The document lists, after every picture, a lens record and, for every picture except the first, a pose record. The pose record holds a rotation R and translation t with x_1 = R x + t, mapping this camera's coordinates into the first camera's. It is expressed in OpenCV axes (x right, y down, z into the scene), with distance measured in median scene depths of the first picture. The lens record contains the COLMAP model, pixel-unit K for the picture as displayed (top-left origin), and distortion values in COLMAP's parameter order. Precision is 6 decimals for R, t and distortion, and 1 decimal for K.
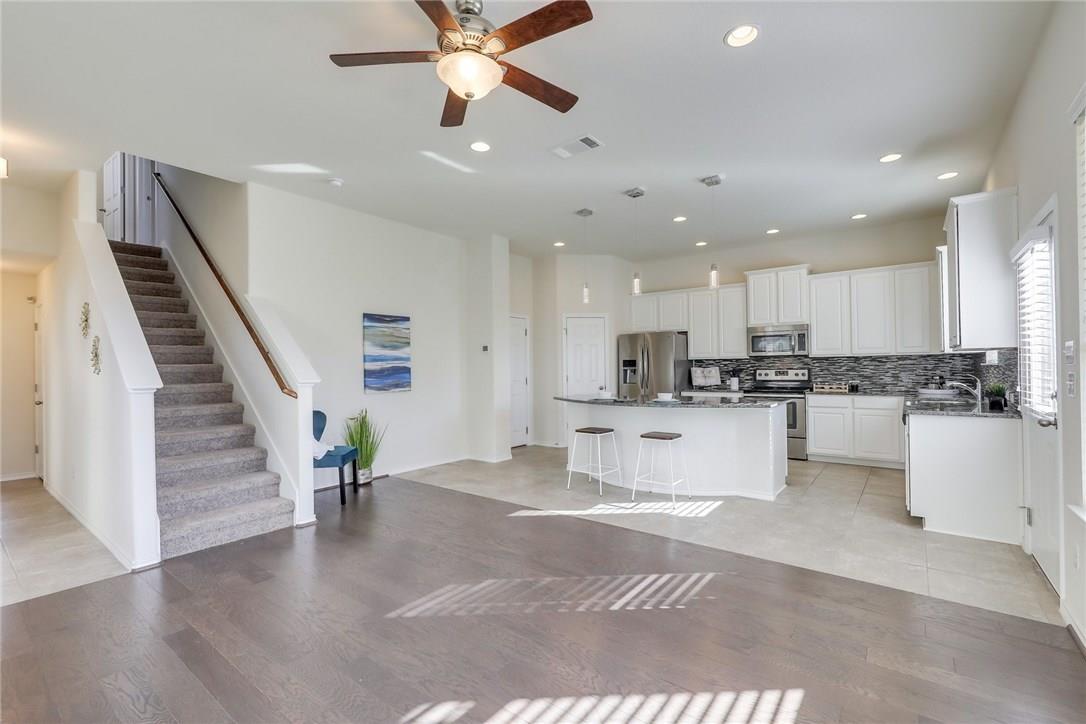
lens RADIAL K [[479.2, 0, 541.4], [0, 479.2, 364.8], [0, 0, 1]] dist [0.003735, 0.000549]
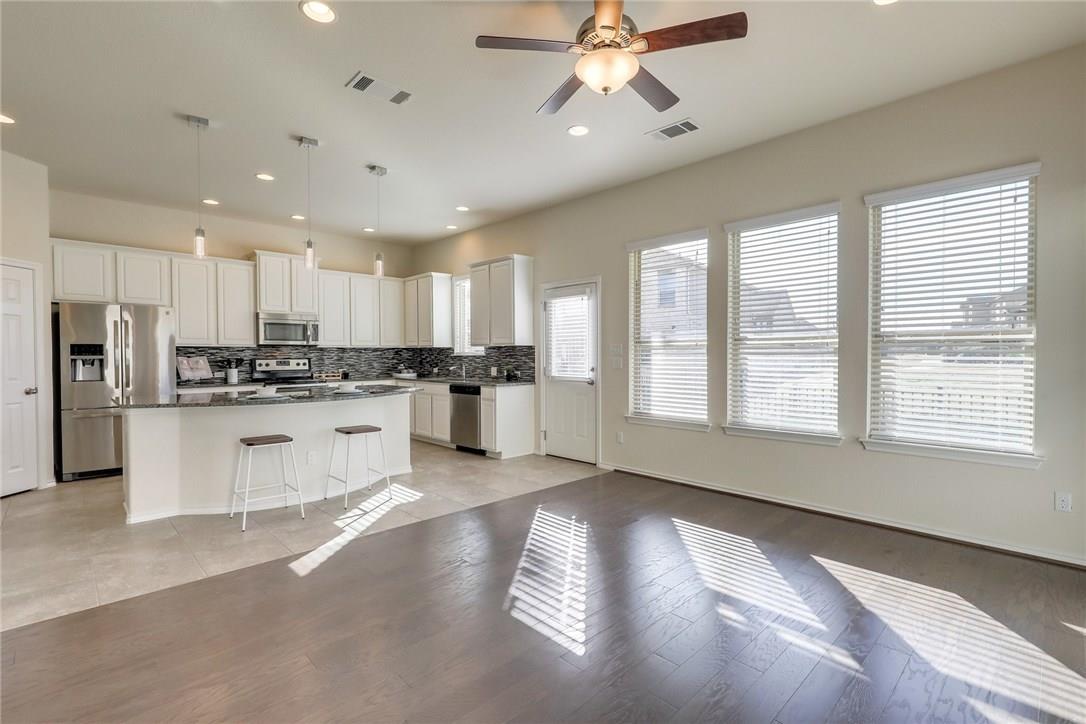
lens RADIAL K [[492.8, 0, 548.1], [0, 492.8, 364.0], [0, 0, 1]] dist [-0.002809, -0.000098]
pose [[0.132006, -0.008118, 0.991216, -0.467895], [-0.004632, 0.999950, 0.008806, 0.009197], [-0.991238, -0.005754, 0.131962, 0.379739]]
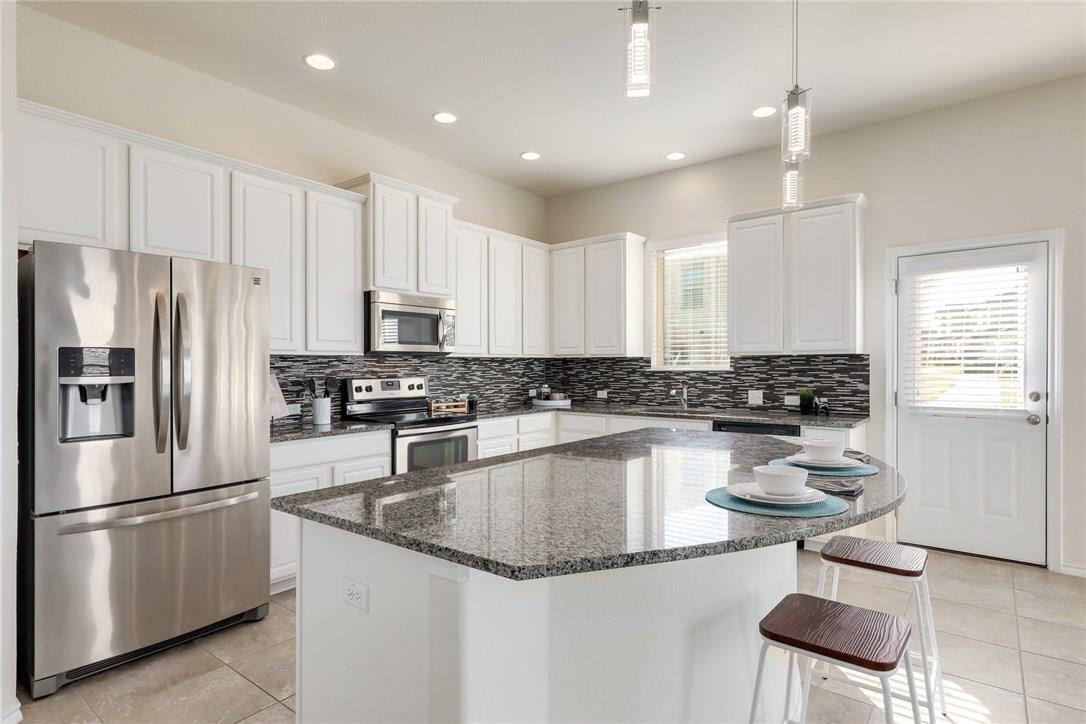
lens RADIAL K [[571.3, 0, 542.6], [0, 571.3, 365.6], [0, 0, 1]] dist [0.002143, 0.000913]
pose [[0.006309, 0.011180, 0.999918, -0.151919], [-0.002300, 0.999935, -0.011166, 0.002556], [-0.999977, -0.002230, 0.006335, 0.930932]]
